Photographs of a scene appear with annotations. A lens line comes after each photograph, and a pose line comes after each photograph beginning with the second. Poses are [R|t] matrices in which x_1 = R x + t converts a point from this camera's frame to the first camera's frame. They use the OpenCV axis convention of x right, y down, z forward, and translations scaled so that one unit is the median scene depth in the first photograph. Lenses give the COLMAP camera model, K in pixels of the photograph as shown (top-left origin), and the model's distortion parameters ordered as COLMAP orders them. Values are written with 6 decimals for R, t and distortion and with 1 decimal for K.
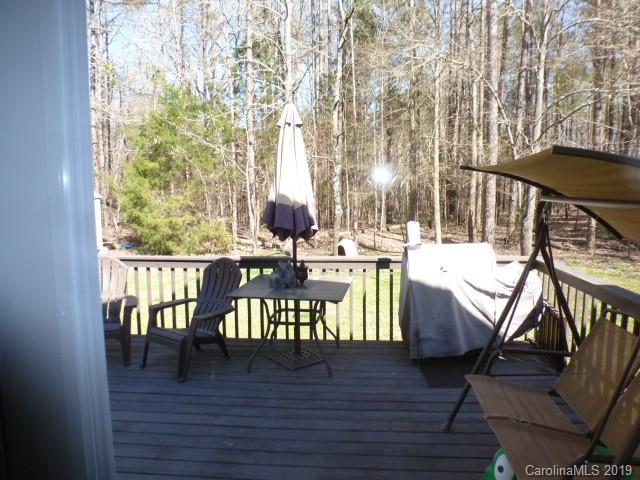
lens RADIAL K [[460.2, 0, 322.0], [0, 460.2, 235.9], [0, 0, 1]] dist [-0.070538, 0.025180]
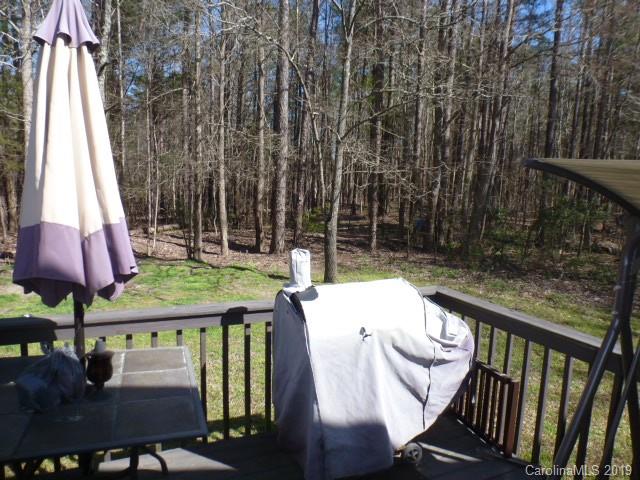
lens RADIAL K [[460.2, 0, 322.0], [0, 460.2, 240.0], [0, 0, 1]] dist [-0.070538, 0.025180]
pose [[0.869077, -0.017803, 0.494356, -0.025108], [0.007388, 0.999708, 0.023013, -0.020974], [-0.494621, -0.016347, 0.868955, 0.174027]]
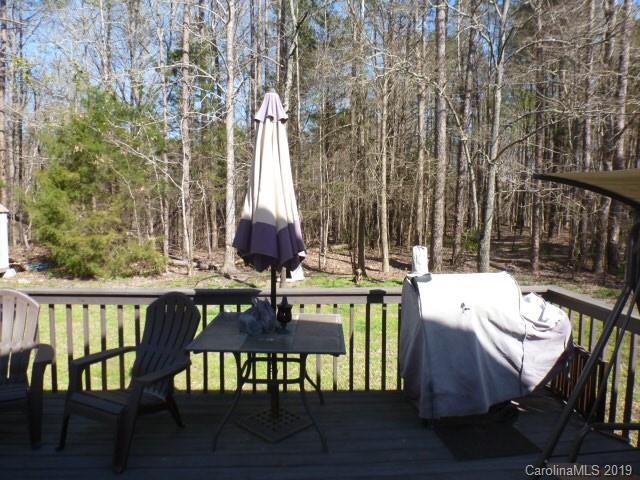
lens RADIAL K [[460.2, 0, 324.8], [0, 460.2, 240.0], [0, 0, 1]] dist [-0.070538, 0.025180]
pose [[0.987145, 0.007317, 0.159659, -0.035247], [-0.002279, 0.999494, -0.031713, -0.006086], [-0.159810, 0.030942, 0.986663, 0.082700]]
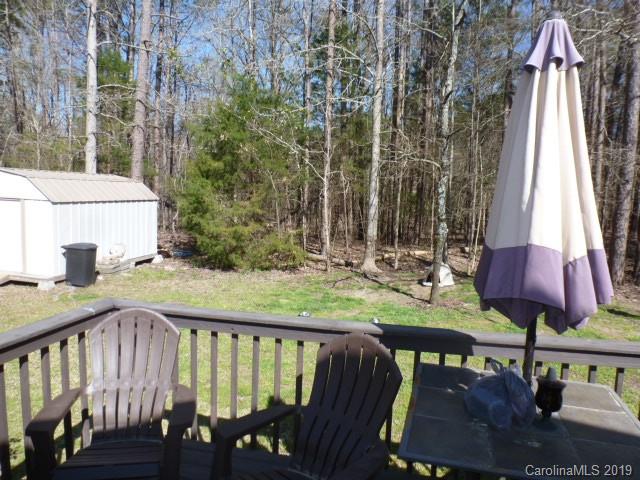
lens RADIAL K [[460.2, 0, 324.2], [0, 460.2, 241.0], [0, 0, 1]] dist [-0.070538, 0.025180]
pose [[0.992608, 0.051599, -0.109848, -0.080054], [-0.052367, 0.998619, -0.004118, -0.020997], [0.109484, 0.009840, 0.993940, 0.189251]]
